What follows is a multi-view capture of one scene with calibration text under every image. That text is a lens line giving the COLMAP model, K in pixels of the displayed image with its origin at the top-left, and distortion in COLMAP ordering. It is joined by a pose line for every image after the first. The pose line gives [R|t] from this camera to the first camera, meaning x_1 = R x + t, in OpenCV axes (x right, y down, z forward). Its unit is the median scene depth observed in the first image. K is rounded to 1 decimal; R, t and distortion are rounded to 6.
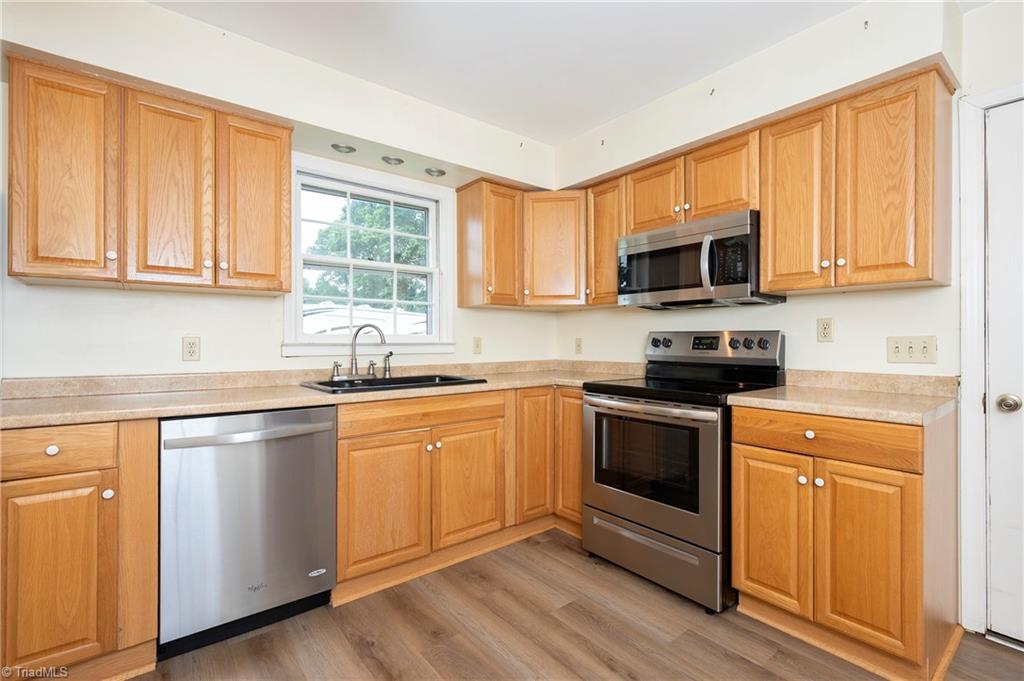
lens RADIAL K [[481.8, 0, 512.2], [0, 481.8, 340.5], [0, 0, 1]] dist [0.000474, -0.000427]
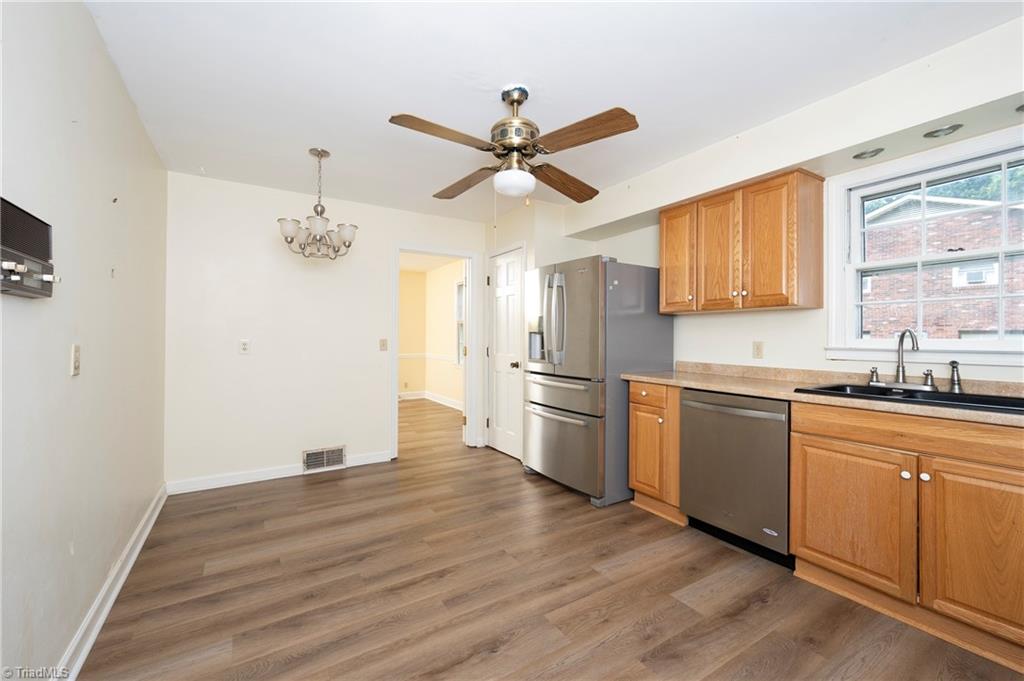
lens RADIAL K [[408.8, 0, 508.9], [0, 408.8, 339.5], [0, 0, 1]] dist [-0.000852, -0.000313]
pose [[-0.134027, 0.001102, -0.990977, 0.569405], [-0.005222, 0.999985, 0.001818, -0.010747], [0.990964, 0.005419, -0.134019, 0.365199]]
